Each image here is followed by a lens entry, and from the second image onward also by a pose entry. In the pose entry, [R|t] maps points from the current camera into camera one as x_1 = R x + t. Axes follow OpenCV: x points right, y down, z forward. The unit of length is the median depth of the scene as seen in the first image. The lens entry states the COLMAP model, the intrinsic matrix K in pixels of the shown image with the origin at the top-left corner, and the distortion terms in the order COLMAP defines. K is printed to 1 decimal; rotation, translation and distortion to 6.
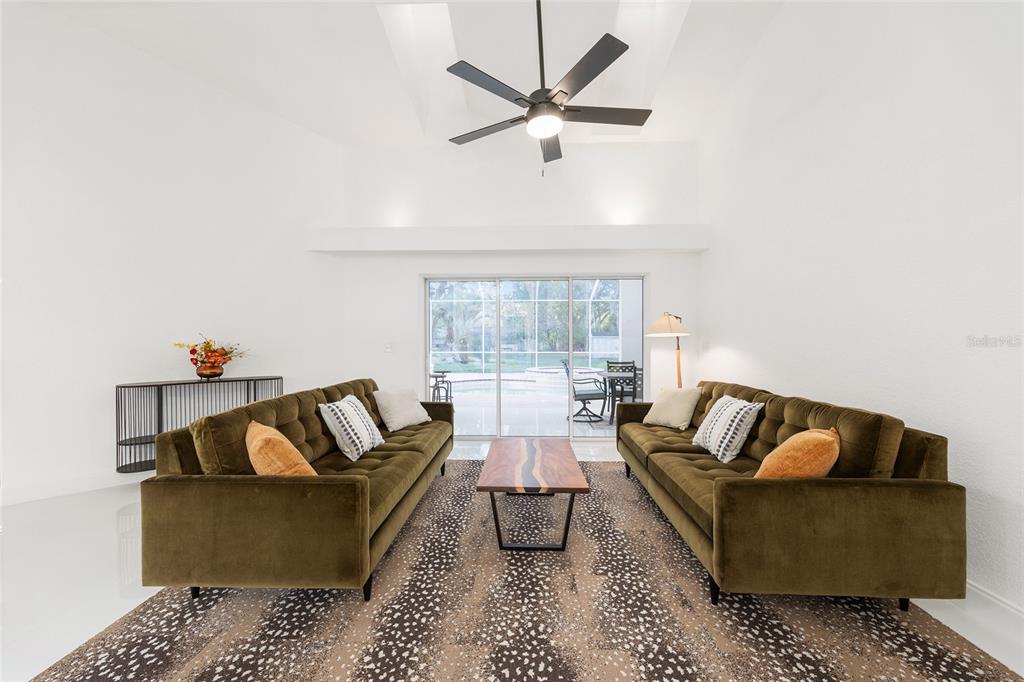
lens RADIAL K [[410.1, 0, 510.7], [0, 410.1, 341.3], [0, 0, 1]] dist [-0.001709, 0.000807]
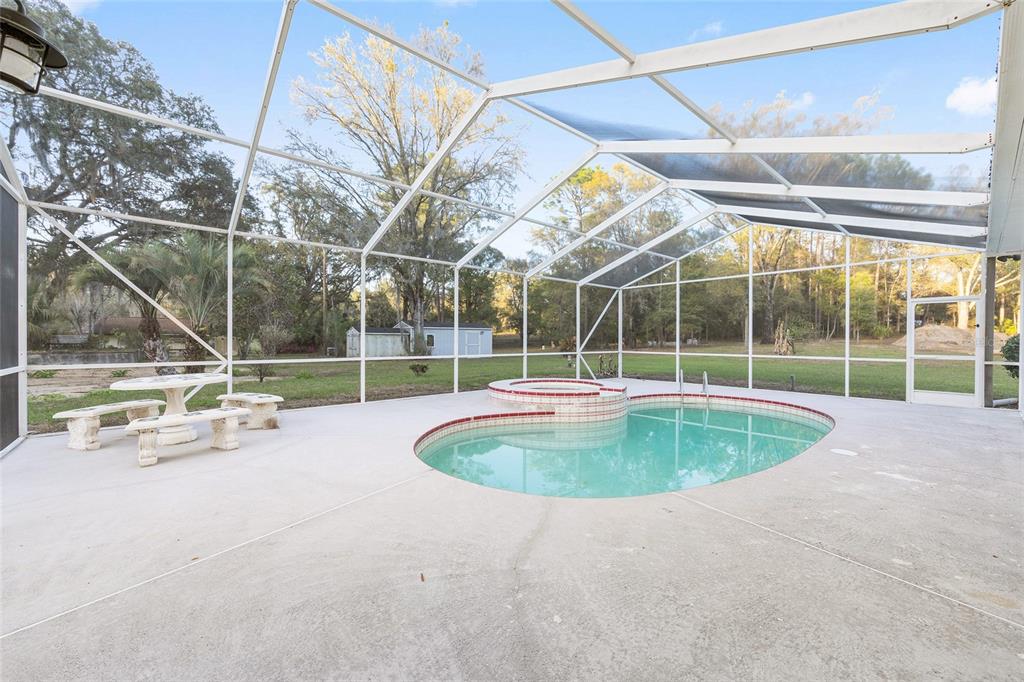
lens RADIAL K [[410.1, 0, 511.7], [0, 410.1, 340.5], [0, 0, 1]] dist [-0.001709, 0.000807]
pose [[0.731806, 0.002340, 0.681509, -1.417452], [-0.002717, 0.999996, -0.000515, 0.027071], [-0.681508, -0.001475, 0.731809, 2.813183]]
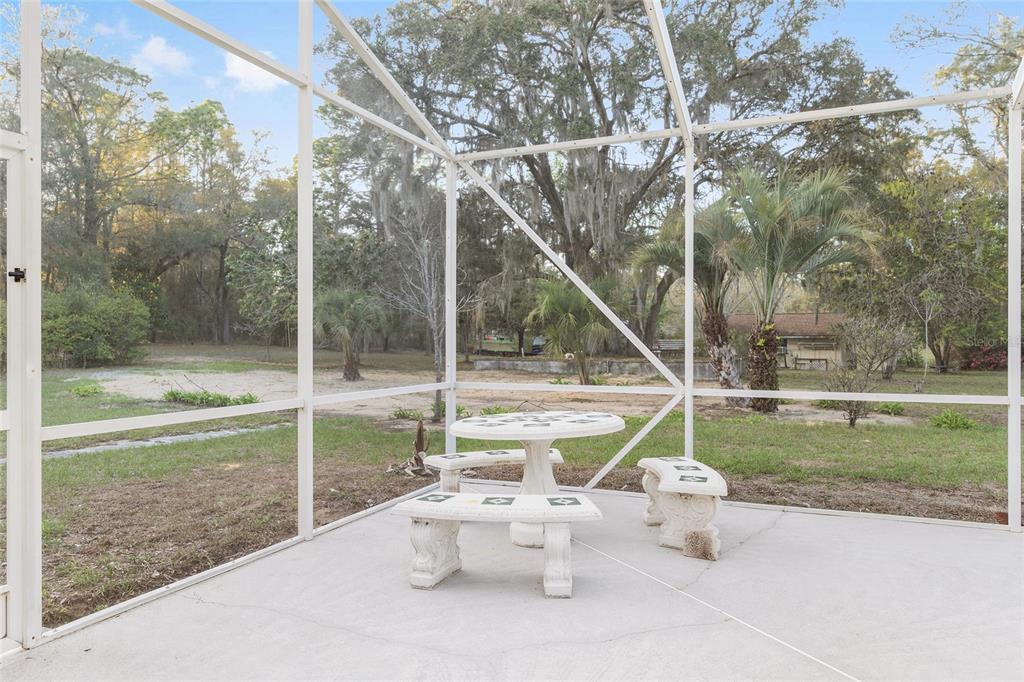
lens RADIAL K [[688.6, 0, 509.4], [0, 688.6, 339.7], [0, 0, 1]] dist [0.000072, 0.002390]
pose [[0.929450, 0.000045, -0.368949, -0.821359], [-0.002634, 0.999975, -0.006513, 0.024772], [0.368939, 0.007026, 0.929427, 3.543150]]
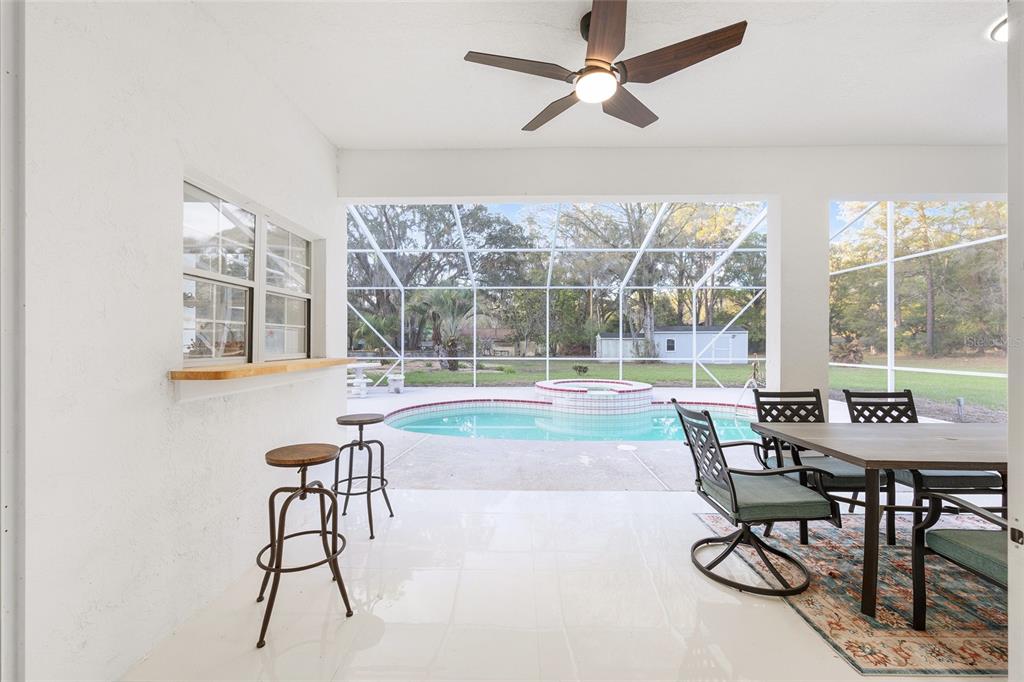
lens RADIAL K [[410.1, 0, 511.5], [0, 410.1, 341.3], [0, 0, 1]] dist [-0.001709, 0.000807]
pose [[0.999917, 0.002054, 0.012744, -0.059075], [-0.001987, 0.999984, -0.005246, -0.000046], [-0.012754, 0.005220, 0.999905, 1.424725]]
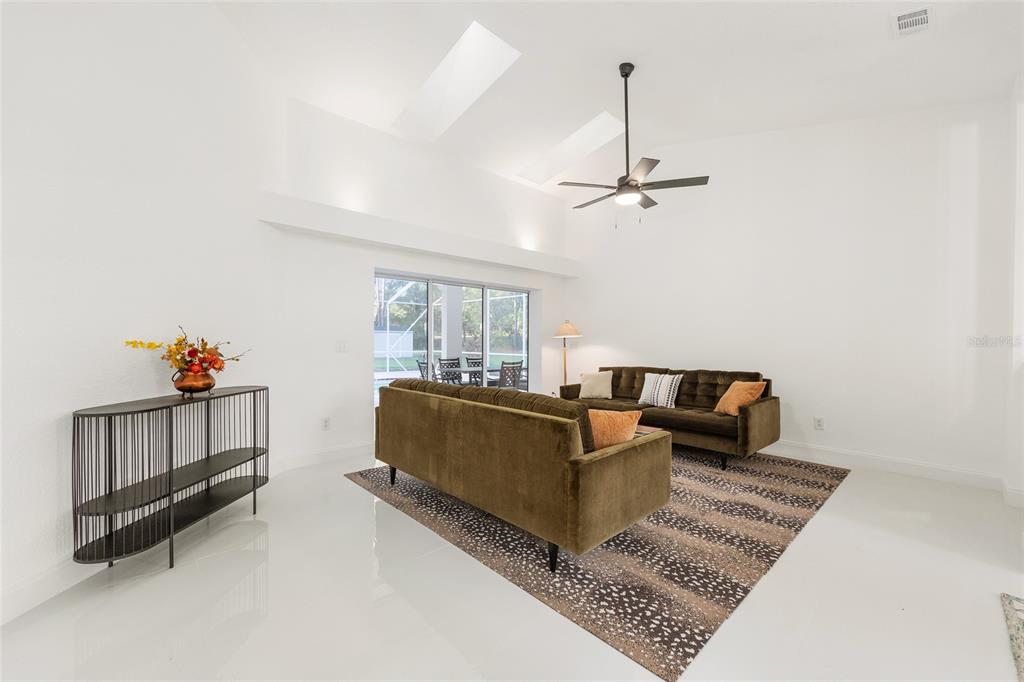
lens RADIAL K [[410.1, 0, 512.8], [0, 410.1, 342.9], [0, 0, 1]] dist [-0.001709, 0.000807]
pose [[0.704553, 0.001924, 0.709649, -1.019699], [-0.005775, 0.999979, 0.003023, 0.003634], [-0.709628, -0.006228, 0.704549, 0.187927]]
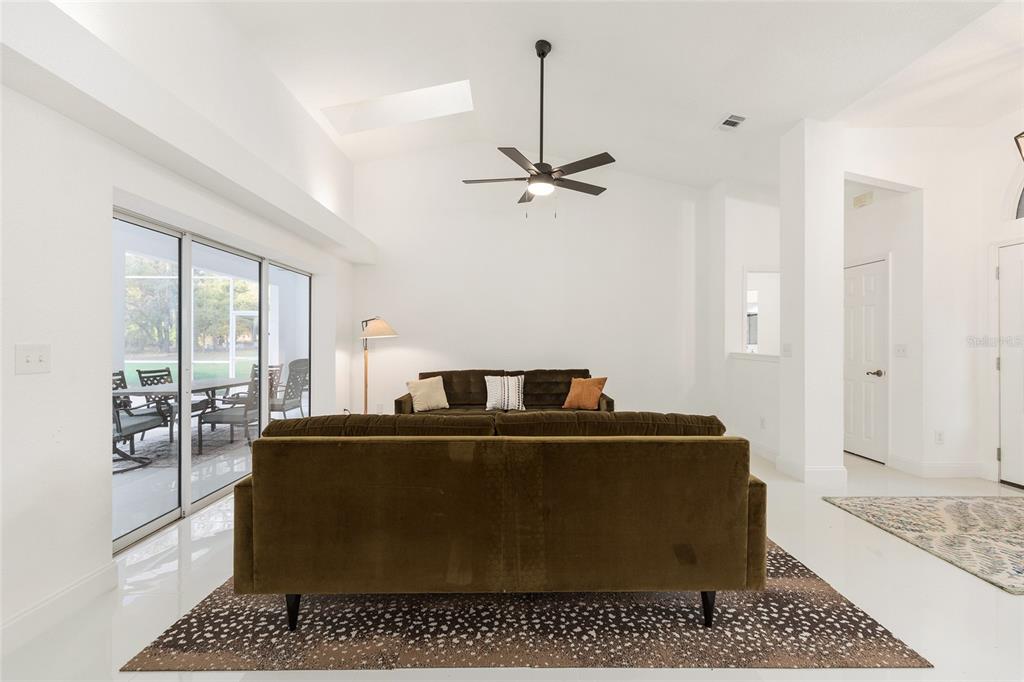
lens RADIAL K [[410.1, 0, 512.5], [0, 410.1, 341.1], [0, 0, 1]] dist [-0.001709, 0.000807]
pose [[-0.044164, 0.003778, 0.999017, -1.035298], [0.000247, 0.999993, -0.003770, -0.000588], [-0.999024, 0.000081, -0.044164, 0.919726]]
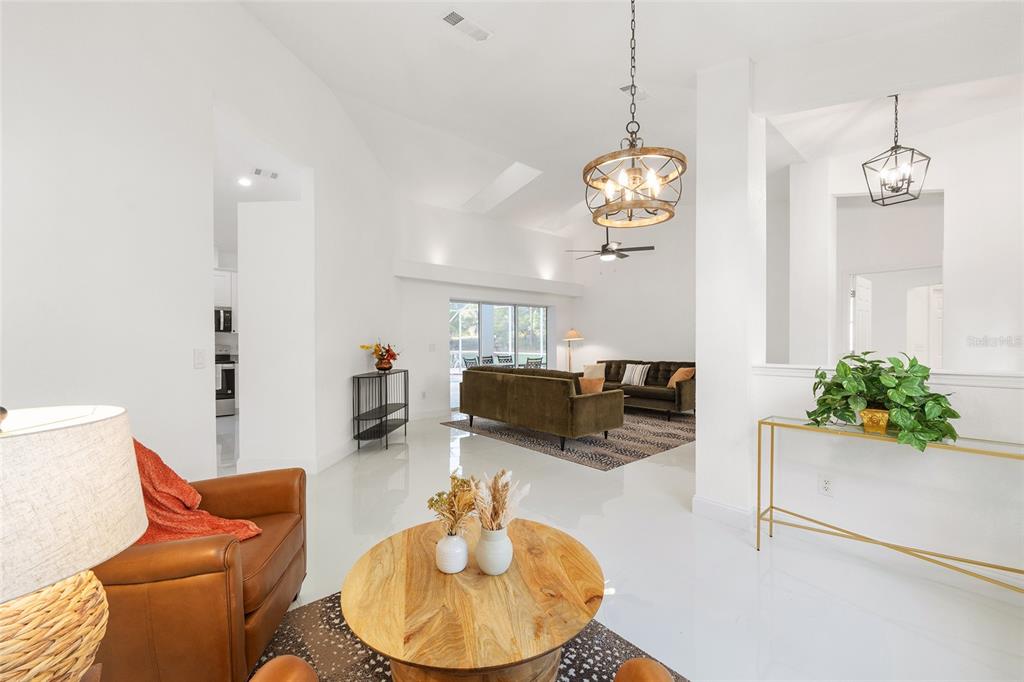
lens RADIAL K [[410.1, 0, 513.3], [0, 410.1, 340.1], [0, 0, 1]] dist [-0.001709, 0.000807]
pose [[0.729475, 0.001647, 0.684006, -1.633861], [0.002101, 0.999987, -0.004648, -0.005765], [-0.684005, 0.004828, 0.729462, -0.343997]]
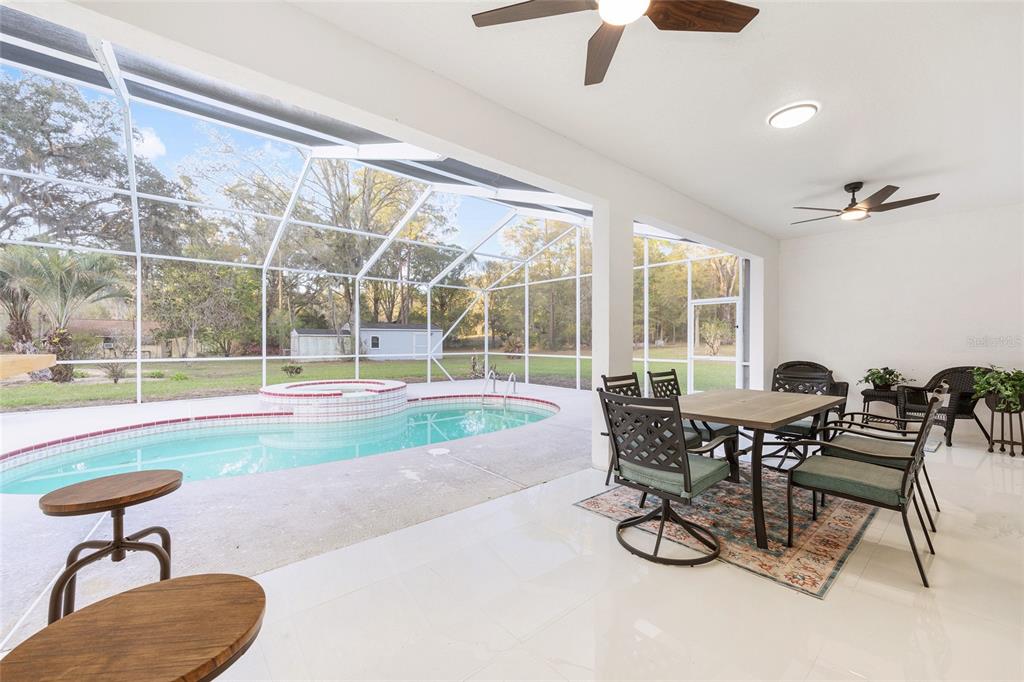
lens RADIAL K [[410.1, 0, 513.7], [0, 410.1, 343.7], [0, 0, 1]] dist [-0.001709, 0.000807]
pose [[0.732335, -0.001377, 0.680943, -0.383656], [-0.001412, 0.999993, 0.003541, 0.024311], [-0.680943, -0.003555, 0.732328, 1.804364]]
